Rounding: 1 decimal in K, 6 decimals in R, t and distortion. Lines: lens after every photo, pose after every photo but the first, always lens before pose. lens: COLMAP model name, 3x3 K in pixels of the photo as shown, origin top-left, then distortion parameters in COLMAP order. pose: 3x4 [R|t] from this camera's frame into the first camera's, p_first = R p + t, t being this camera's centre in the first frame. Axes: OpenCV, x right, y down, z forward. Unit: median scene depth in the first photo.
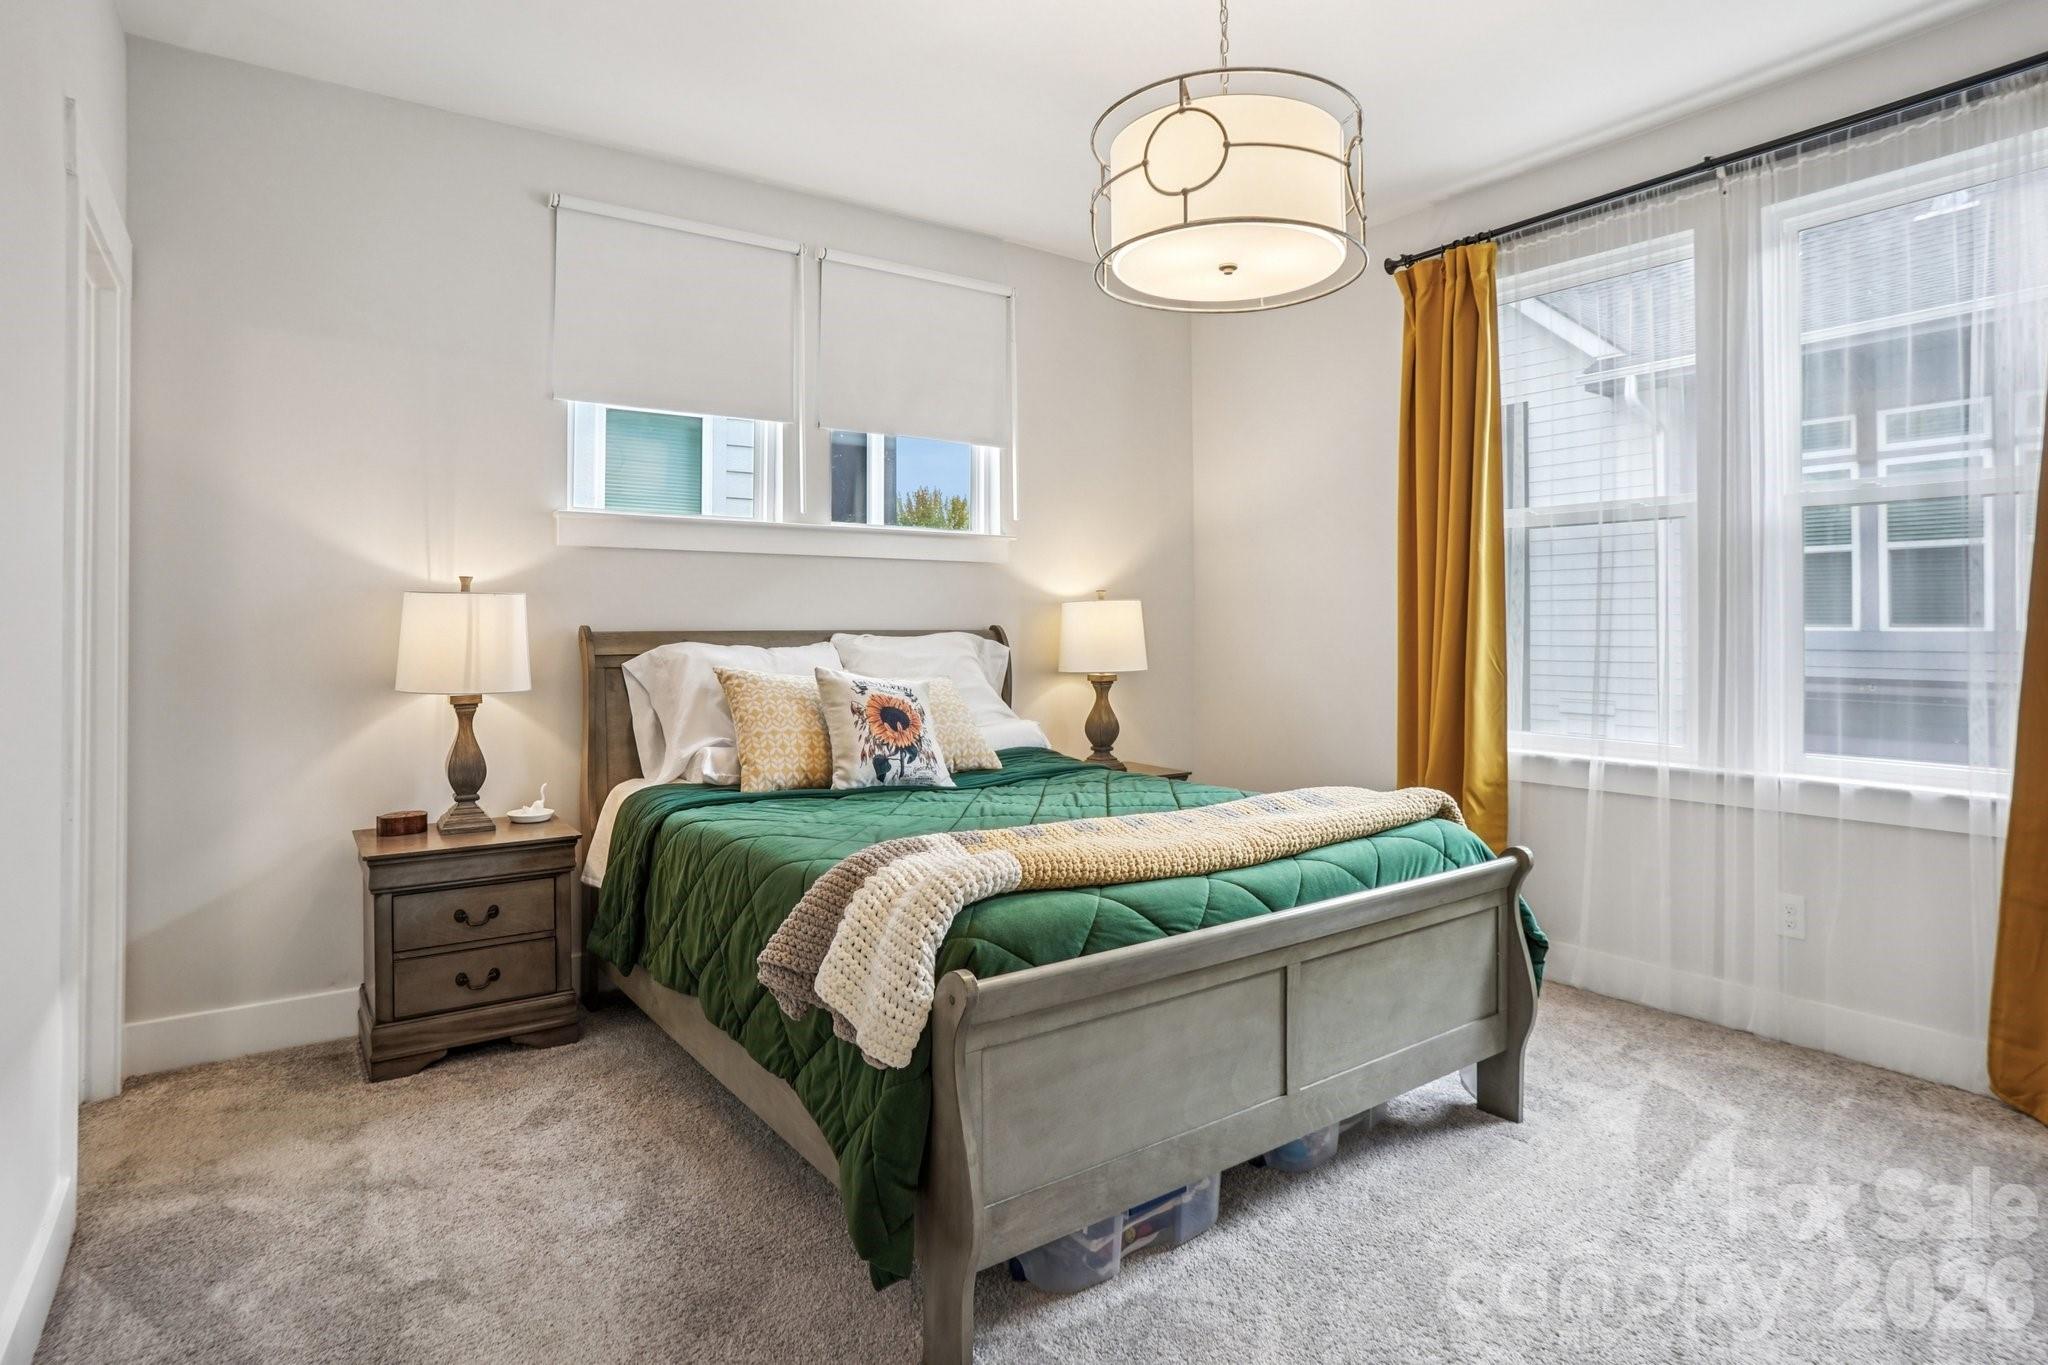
lens RADIAL K [[1073.7, 0, 1022.3], [0, 1073.7, 623.9], [0, 0, 1]] dist [-0.095549, 0.024973]
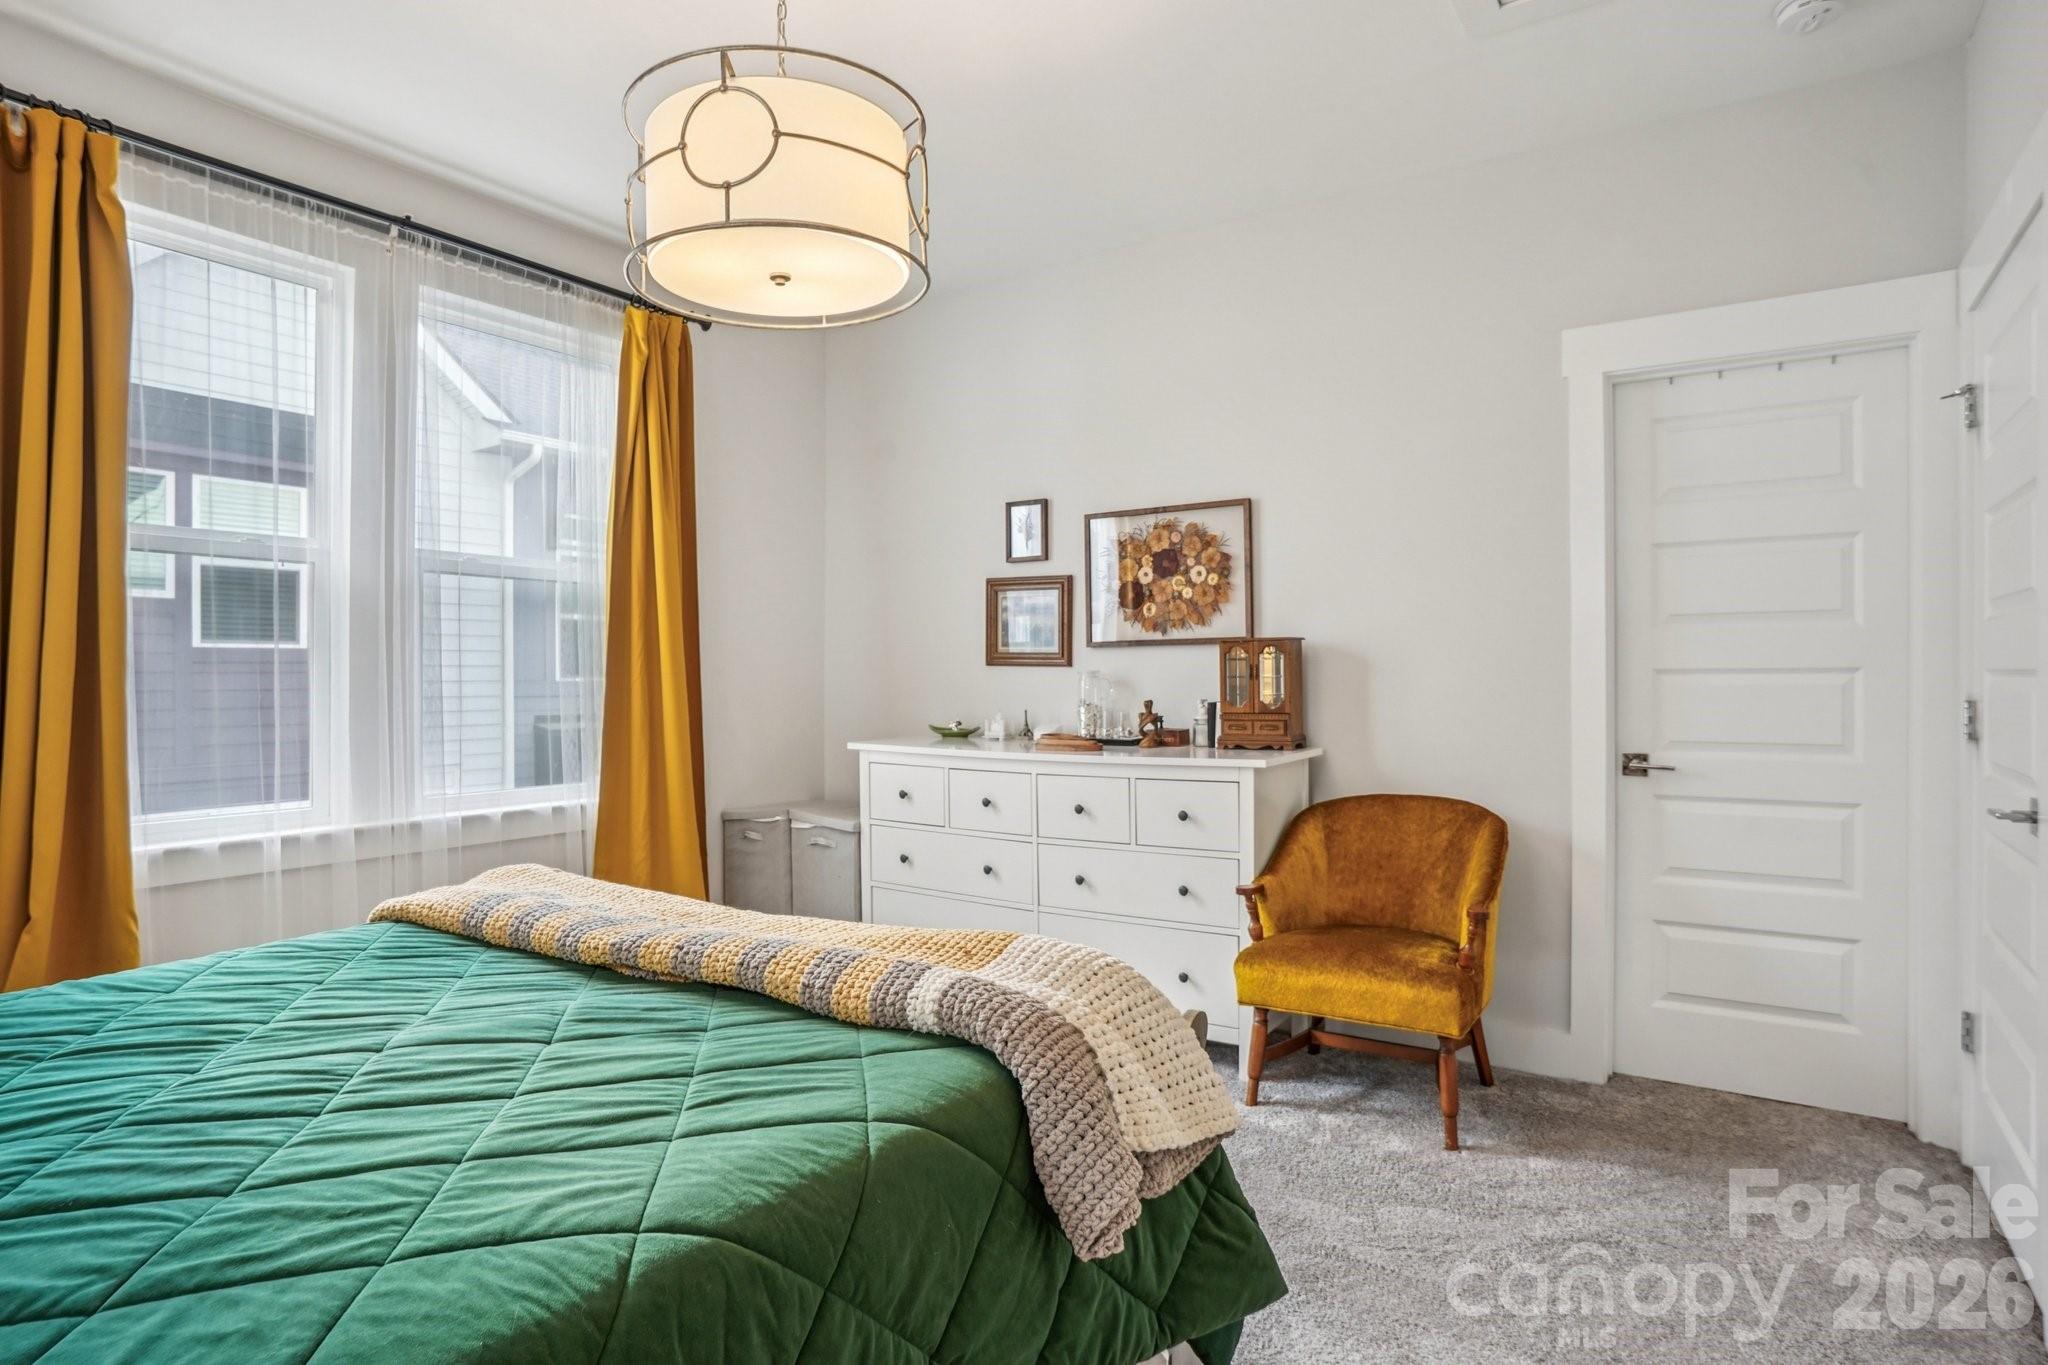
lens RADIAL K [[1033.9, 0, 1024.0], [0, 1033.9, 682.5], [0, 0, 1]] dist [-0.047193, 0.000482]
pose [[-0.352534, 0.001642, 0.935797, -0.485798], [-0.004902, 0.999982, -0.003601, 0.006242], [-0.935786, -0.005857, -0.352520, 0.787985]]
